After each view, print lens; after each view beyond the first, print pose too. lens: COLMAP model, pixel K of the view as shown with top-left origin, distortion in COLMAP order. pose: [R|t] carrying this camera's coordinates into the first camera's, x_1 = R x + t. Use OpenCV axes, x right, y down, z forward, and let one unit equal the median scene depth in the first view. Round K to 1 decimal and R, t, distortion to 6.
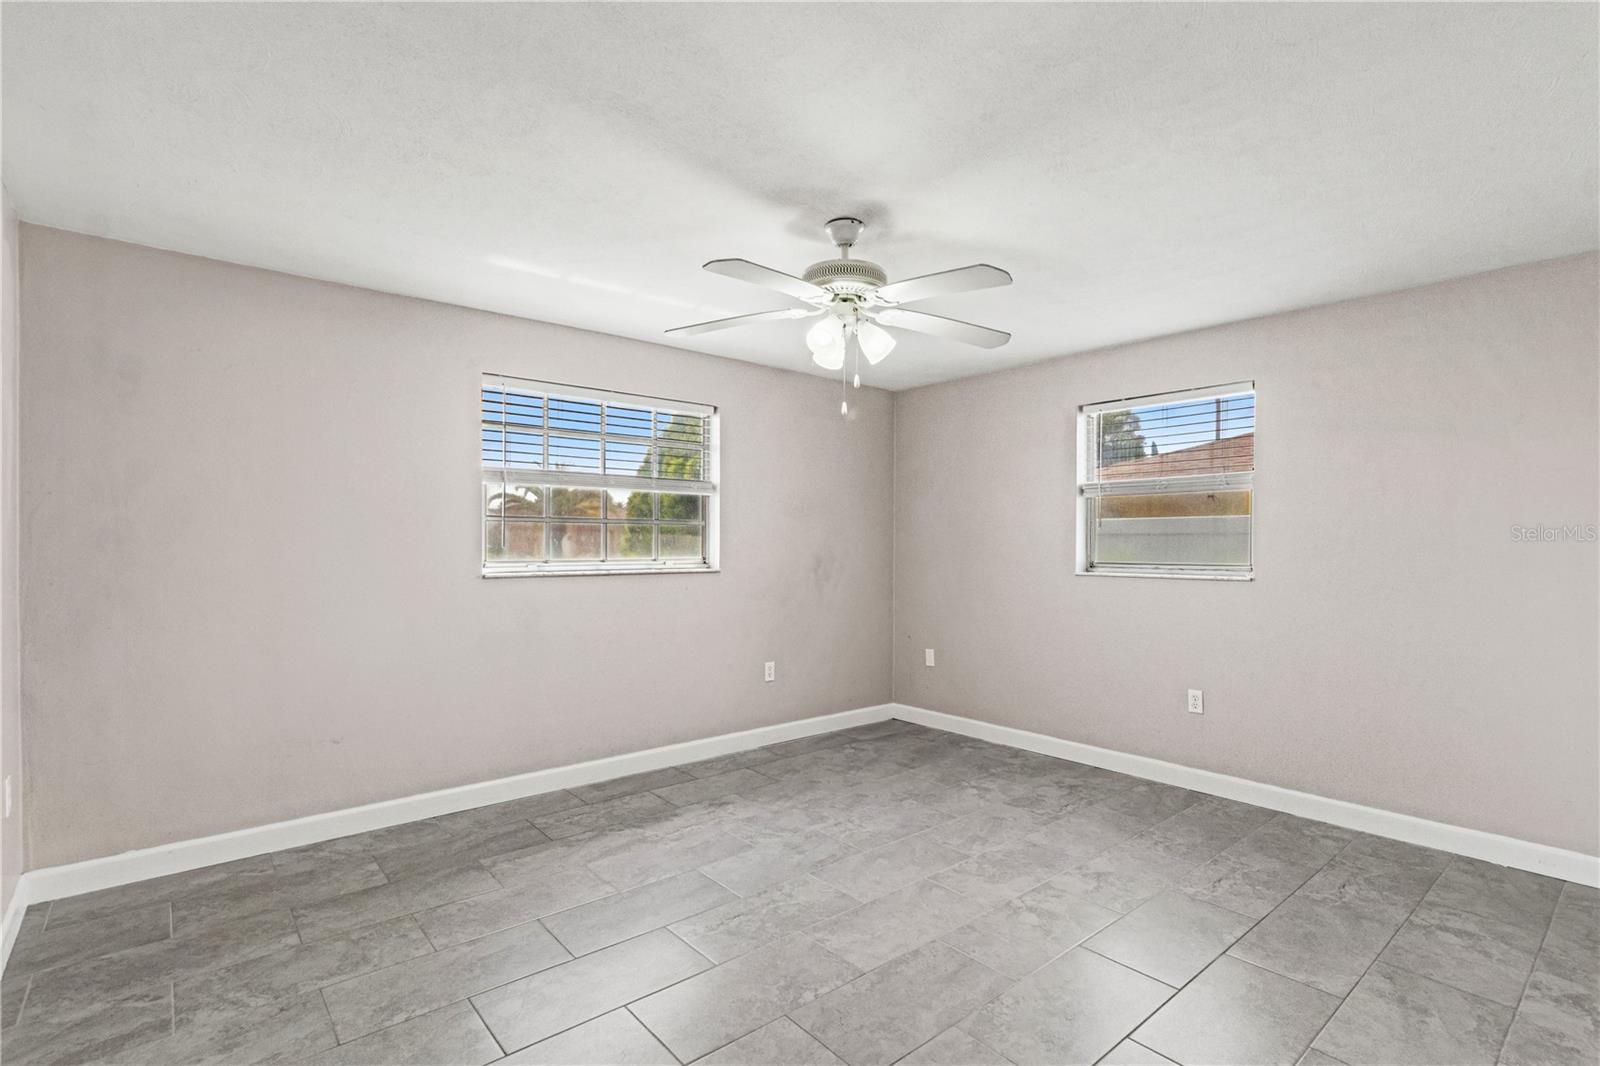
lens RADIAL K [[767.1, 0, 800.4], [0, 767.1, 540.9], [0, 0, 1]] dist [-0.003619, 0.001899]
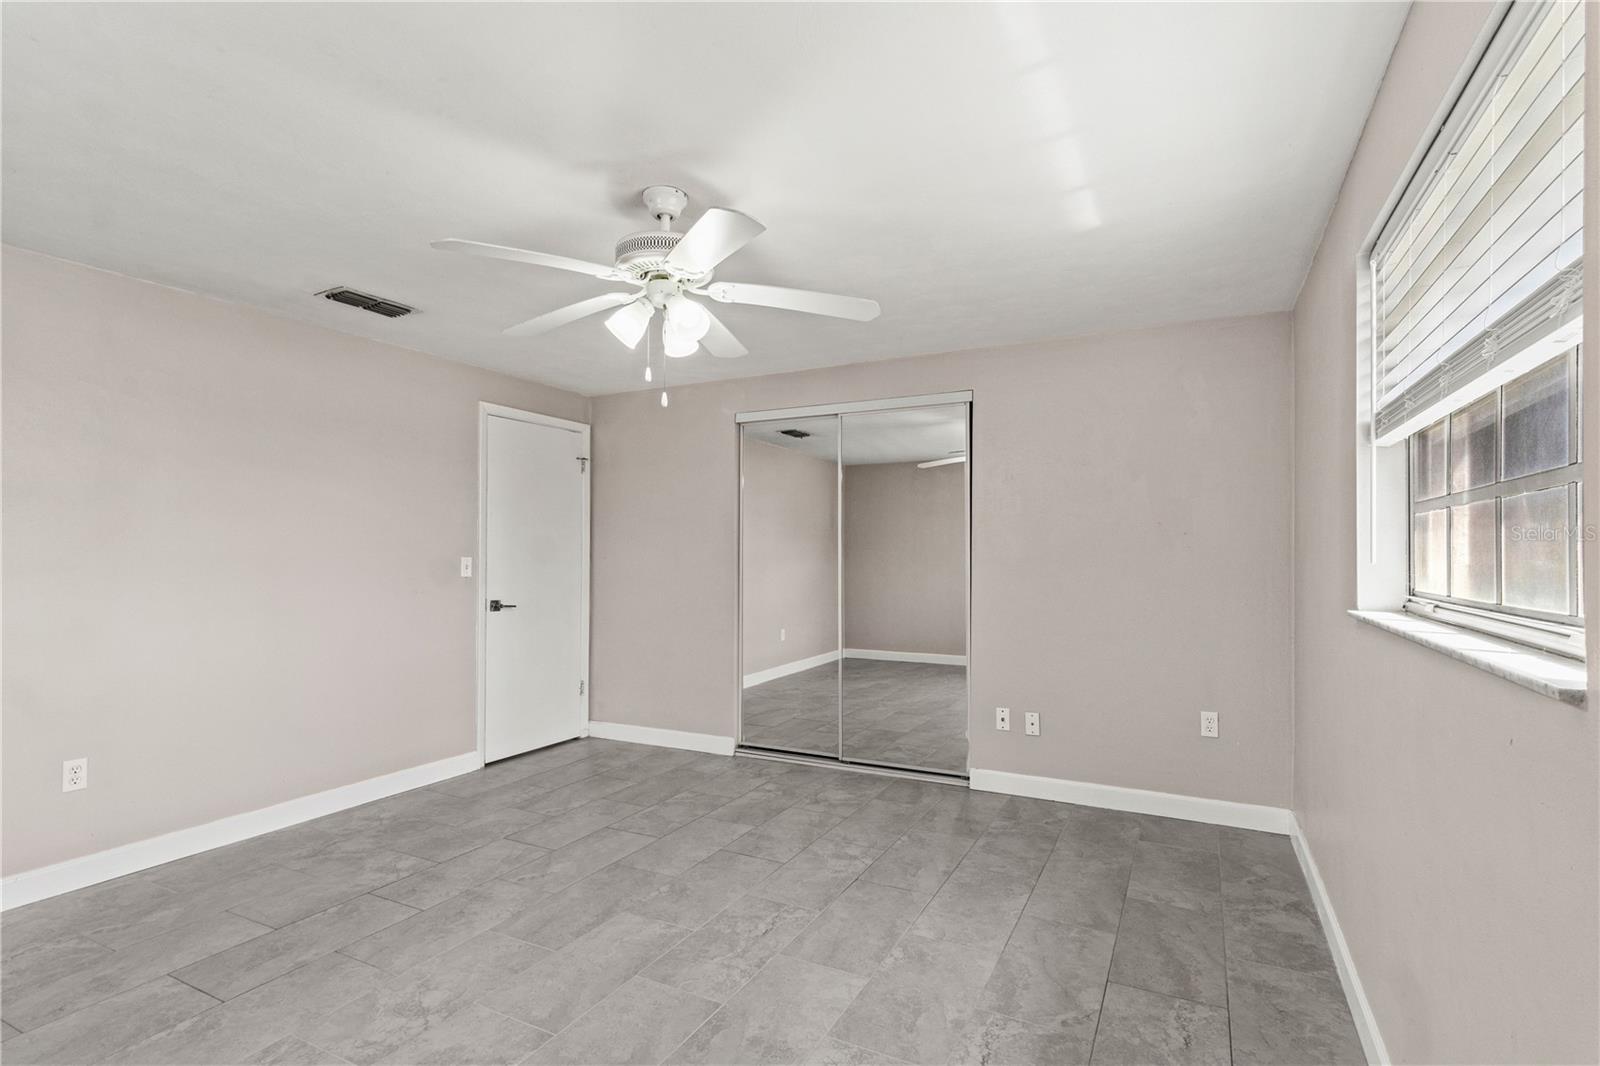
lens RADIAL K [[767.1, 0, 804.5], [0, 767.1, 540.2], [0, 0, 1]] dist [-0.003619, 0.001899]
pose [[-0.923260, -0.010590, -0.384029, 0.252688], [-0.003059, 0.999791, -0.020215, 0.008574], [0.384163, -0.017489, -0.923100, 1.938732]]
